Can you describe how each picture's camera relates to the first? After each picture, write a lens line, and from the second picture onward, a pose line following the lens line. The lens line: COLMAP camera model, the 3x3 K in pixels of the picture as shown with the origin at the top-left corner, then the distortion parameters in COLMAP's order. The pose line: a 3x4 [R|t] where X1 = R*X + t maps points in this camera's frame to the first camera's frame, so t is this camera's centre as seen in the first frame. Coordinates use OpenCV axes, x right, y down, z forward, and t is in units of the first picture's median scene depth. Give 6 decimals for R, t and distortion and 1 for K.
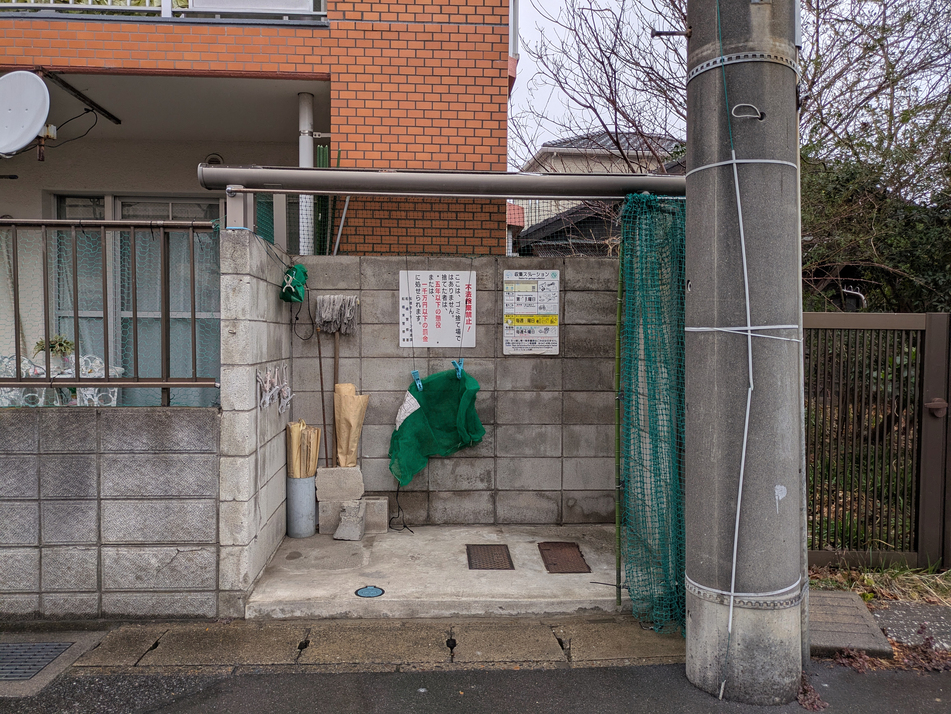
lens RADIAL K [[707.1, 0, 472.1], [0, 707.1, 362.1], [0, 0, 1]] dist [0.014680, -0.000241]
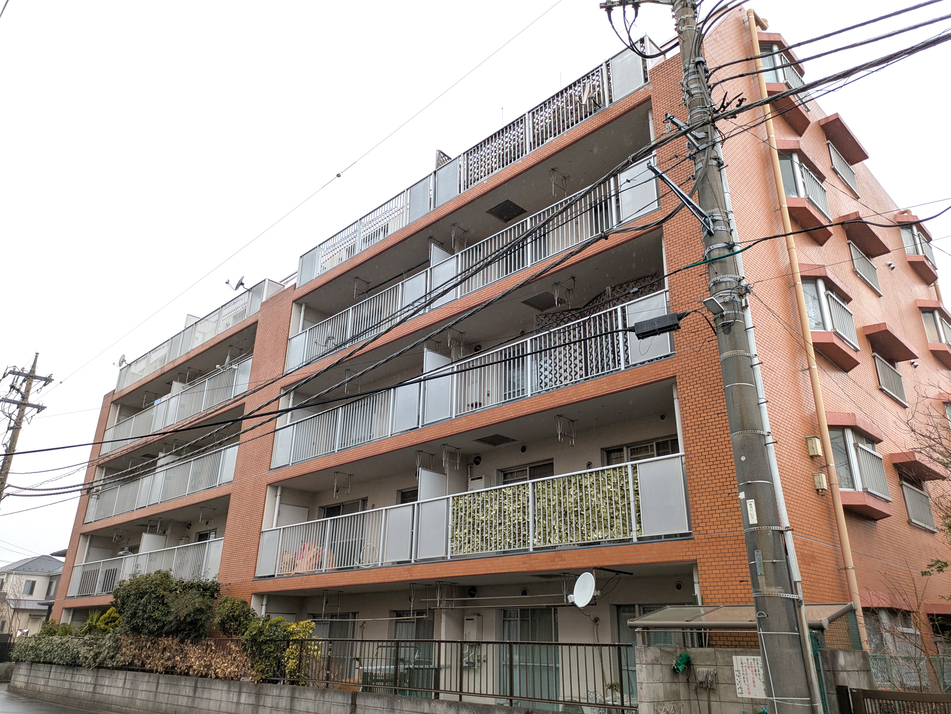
lens RADIAL K [[707.1, 0, 477.6], [0, 707.1, 358.2], [0, 0, 1]] dist [0.014680, -0.000241]
pose [[0.678865, -0.273293, -0.681508, 1.043906], [-0.043445, 0.911576, -0.408830, -0.040976], [0.732976, 0.307149, 0.606964, -1.074243]]
